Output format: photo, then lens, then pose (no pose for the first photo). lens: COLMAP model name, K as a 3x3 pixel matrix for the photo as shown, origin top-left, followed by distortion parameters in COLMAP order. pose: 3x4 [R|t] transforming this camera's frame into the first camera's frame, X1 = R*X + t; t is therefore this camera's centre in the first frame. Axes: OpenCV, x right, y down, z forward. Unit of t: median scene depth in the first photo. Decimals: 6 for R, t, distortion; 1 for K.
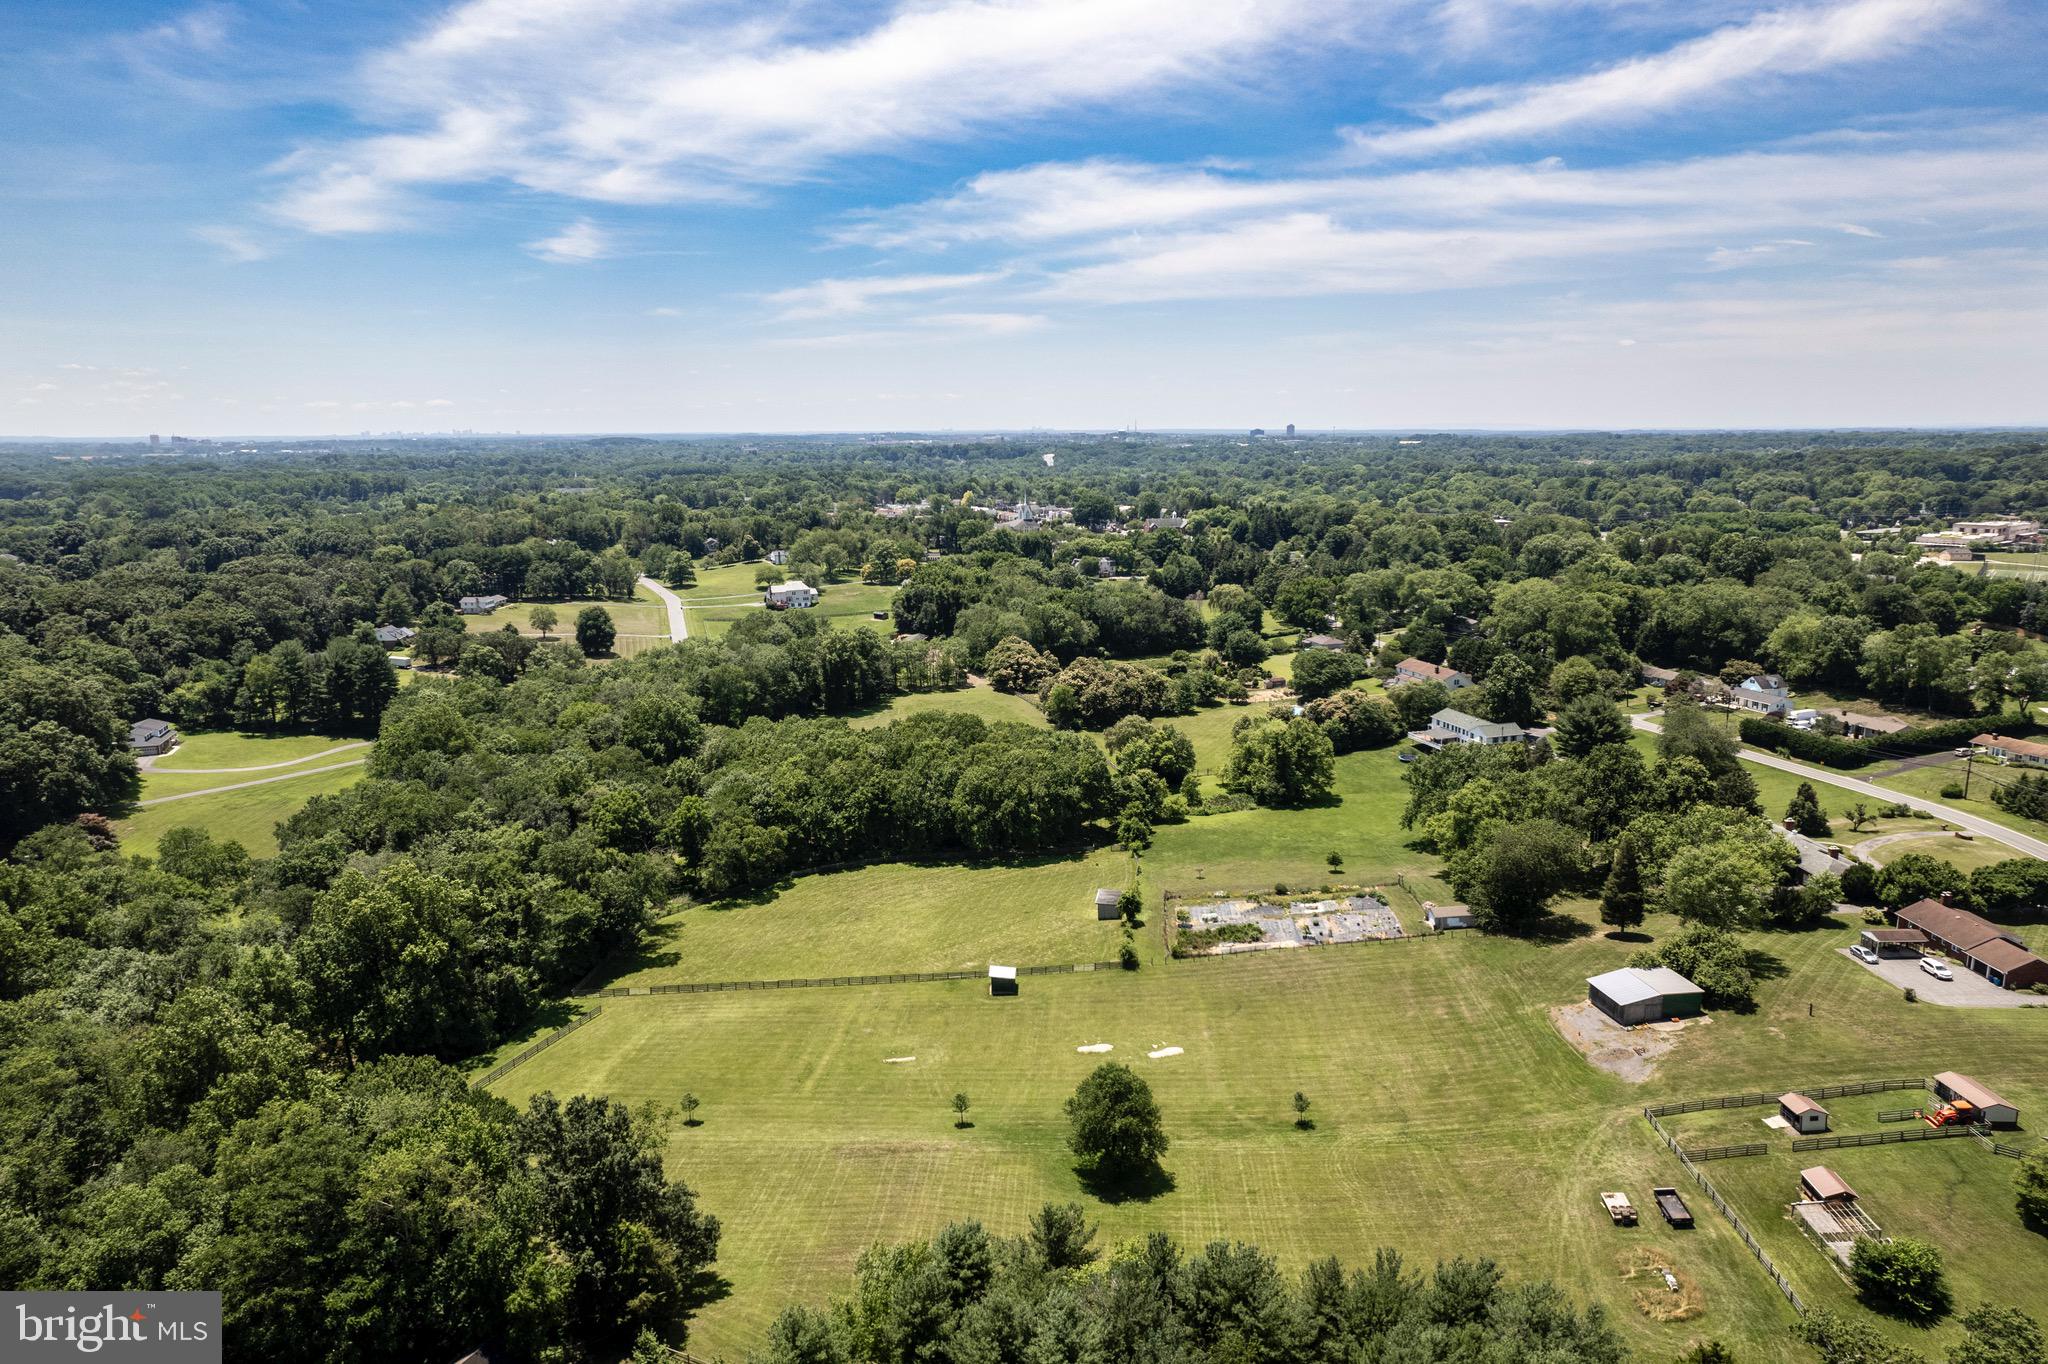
lens RADIAL K [[1322.5, 0, 1024.0], [0, 1322.5, 682.0], [0, 0, 1]] dist [-0.042336, 0.081945]
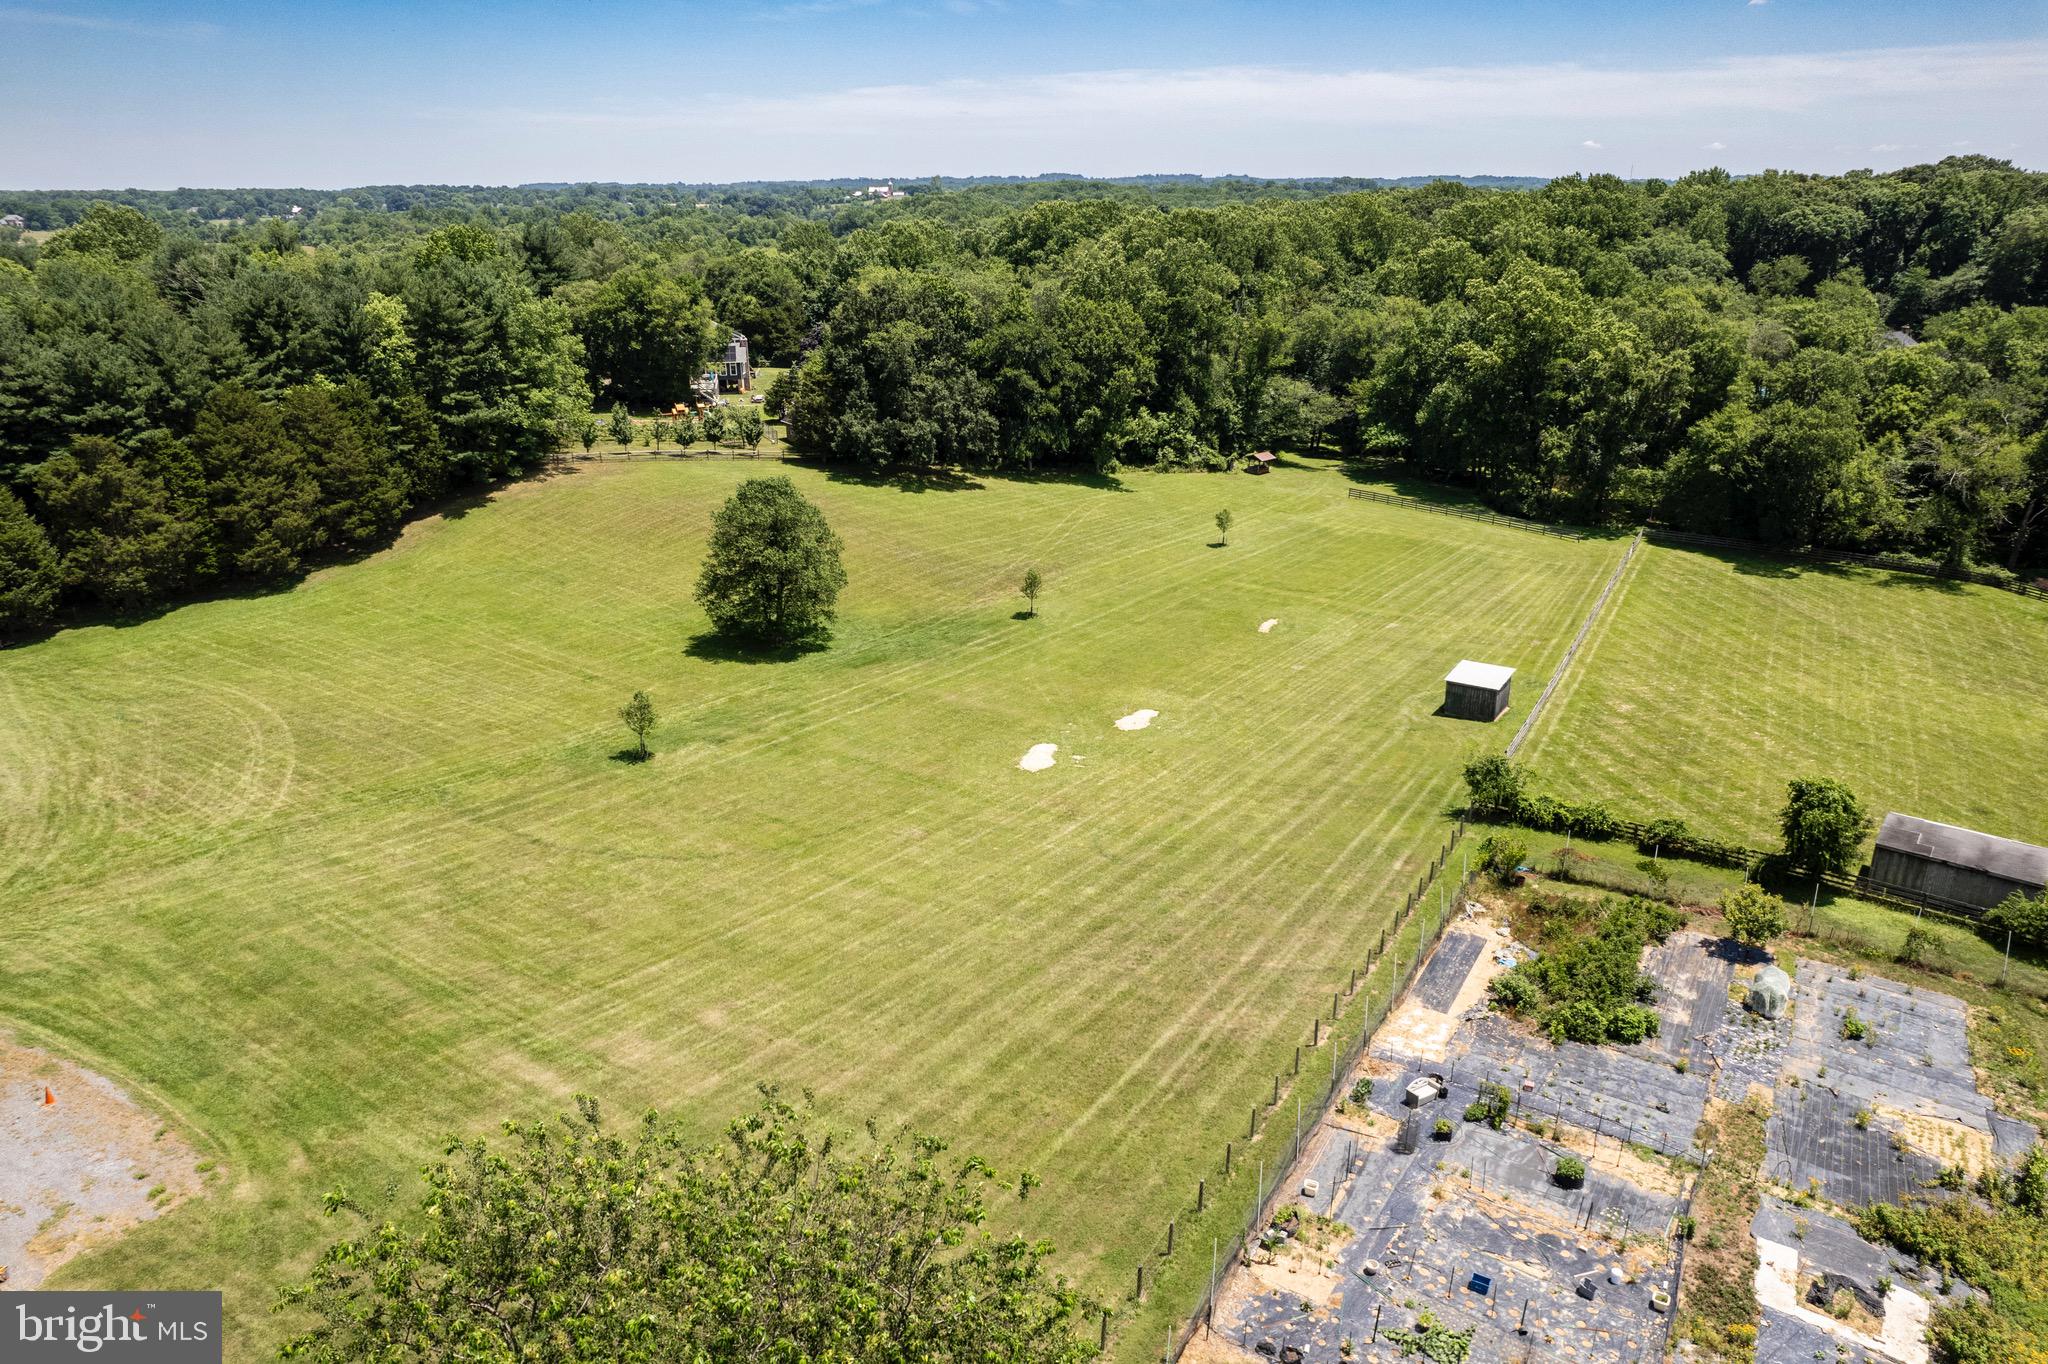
lens RADIAL K [[1346.0, 0, 1028.7], [0, 1346.0, 671.2], [0, 0, 1]] dist [-0.062045, 0.078369]
pose [[-0.510556, 0.305261, -0.803833, 0.174171], [-0.161395, 0.884221, 0.438298, 0.017404], [0.844561, 0.353510, -0.402177, 0.426705]]
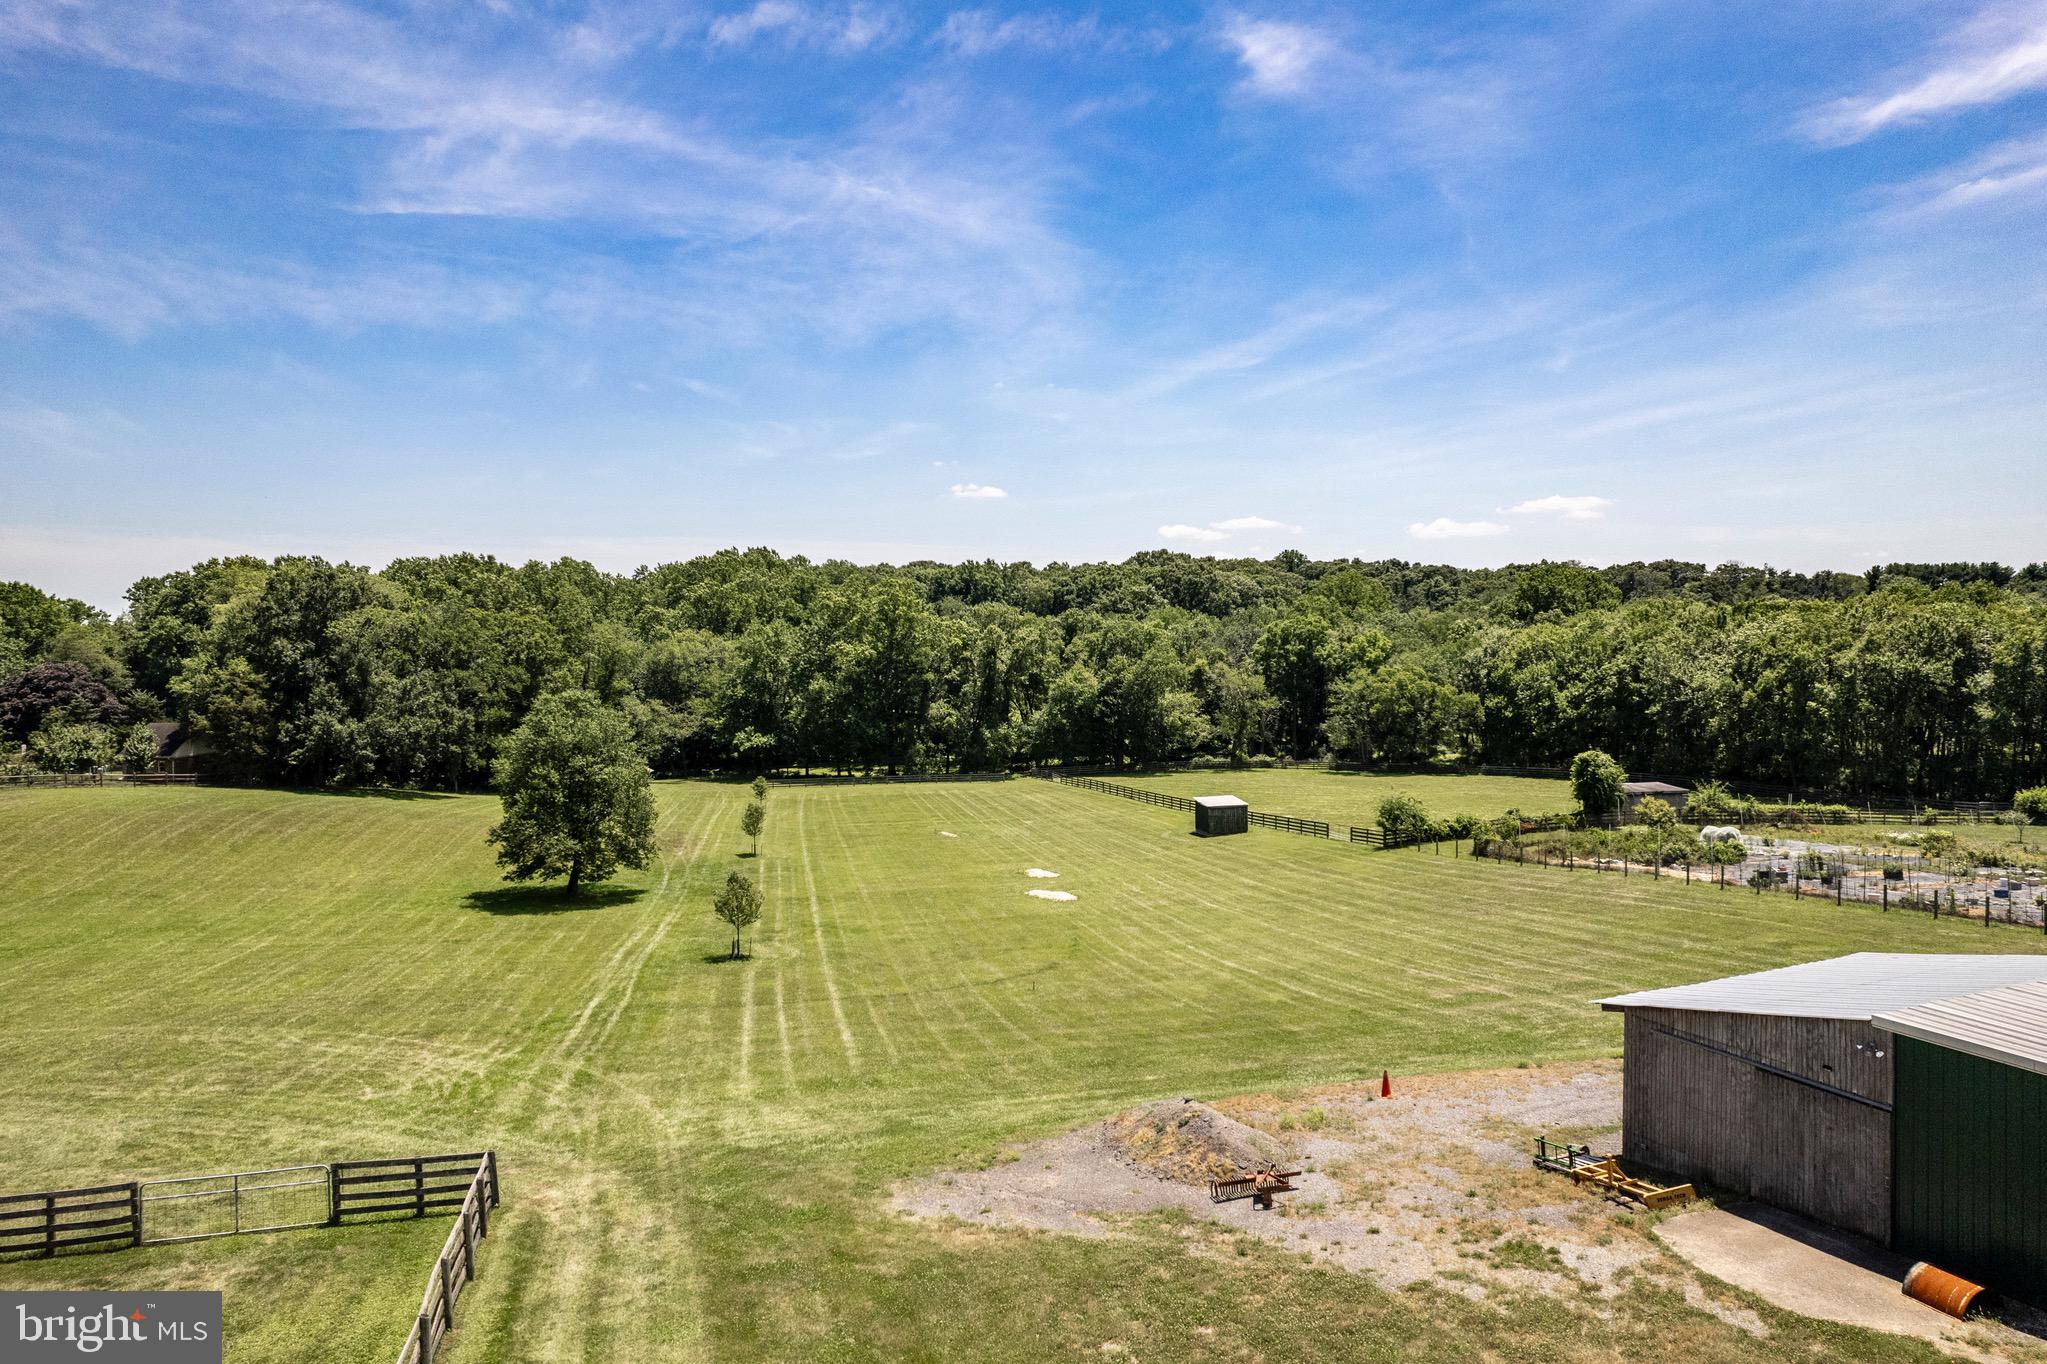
lens RADIAL K [[1323.5, 0, 1023.5], [0, 1323.5, 682.0], [0, 0, 1]] dist [-0.078352, 0.077830]
pose [[0.268260, 0.040621, -0.962490, 0.199399], [-0.180699, 0.983499, -0.008855, 0.077284], [0.946248, 0.176296, 0.271173, 0.308925]]
